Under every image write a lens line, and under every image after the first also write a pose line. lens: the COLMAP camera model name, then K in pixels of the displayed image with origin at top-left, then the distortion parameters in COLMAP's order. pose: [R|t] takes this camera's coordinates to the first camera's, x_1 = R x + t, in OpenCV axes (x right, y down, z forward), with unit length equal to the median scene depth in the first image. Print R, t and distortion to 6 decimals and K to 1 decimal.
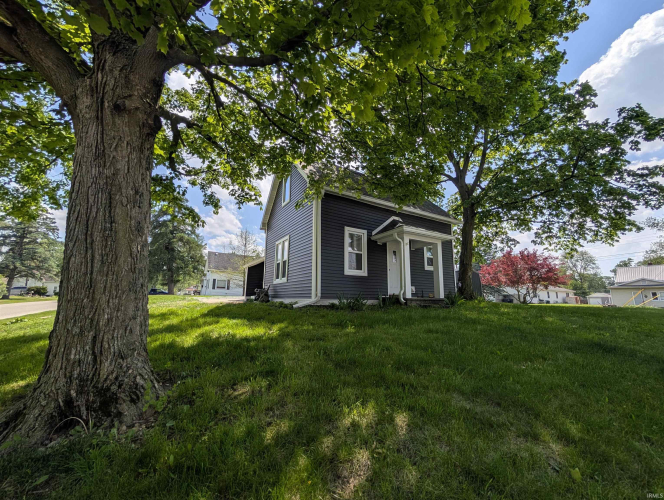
lens RADIAL K [[258.6, 0, 331.8], [0, 258.6, 253.6], [0, 0, 1]] dist [-0.000957, -0.000085]
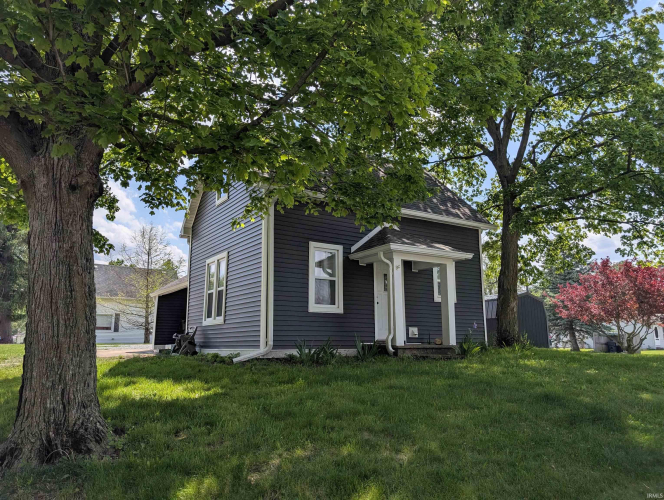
lens RADIAL K [[483.1, 0, 332.0], [0, 483.1, 250.0], [0, 0, 1]] dist [0.036220, -0.037676]
pose [[0.998778, -0.004340, 0.049222, 0.045214], [0.005265, 0.999812, -0.018680, -0.056252], [-0.049132, 0.018916, 0.998613, -0.270347]]
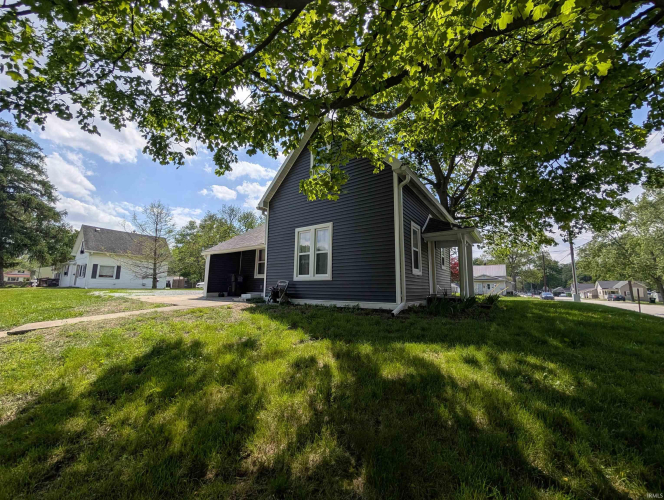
lens RADIAL K [[254.7, 0, 332.0], [0, 254.7, 250.0], [0, 0, 1]] dist [-0.000255, -0.000067]
pose [[0.912062, 0.063404, 0.405120, -0.539404], [-0.073342, 0.997266, 0.009040, 0.009648], [-0.403440, -0.037958, 0.914219, 0.280698]]
